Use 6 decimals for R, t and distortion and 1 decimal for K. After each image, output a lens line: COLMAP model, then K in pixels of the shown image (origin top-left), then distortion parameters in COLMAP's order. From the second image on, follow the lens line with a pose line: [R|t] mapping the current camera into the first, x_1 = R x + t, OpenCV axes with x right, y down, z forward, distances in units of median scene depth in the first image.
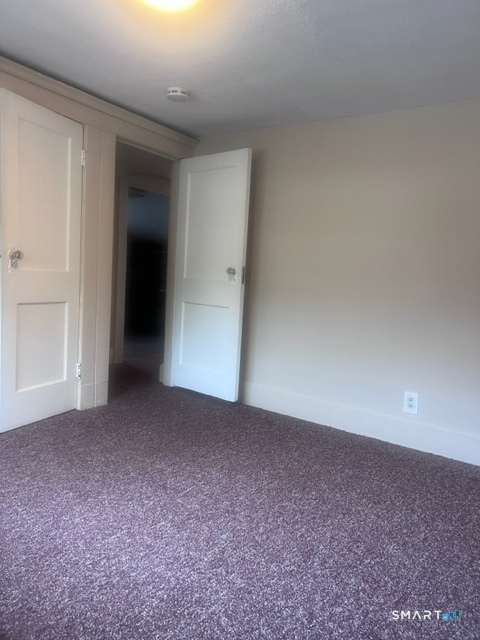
lens RADIAL K [[487.0, 0, 240.2], [0, 487.0, 320.0], [0, 0, 1]] dist [-0.002846, -0.000063]
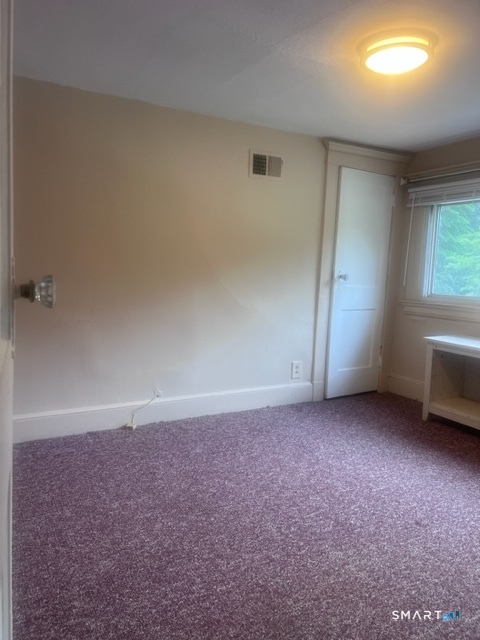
lens RADIAL K [[487.0, 0, 240.0], [0, 487.0, 319.4], [0, 0, 1]] dist [-0.002846, -0.000063]
pose [[-0.900456, -0.142816, 0.410831, -0.333453], [-0.057942, 0.975524, 0.212121, -0.237605], [-0.431069, 0.167201, -0.886692, 1.940999]]
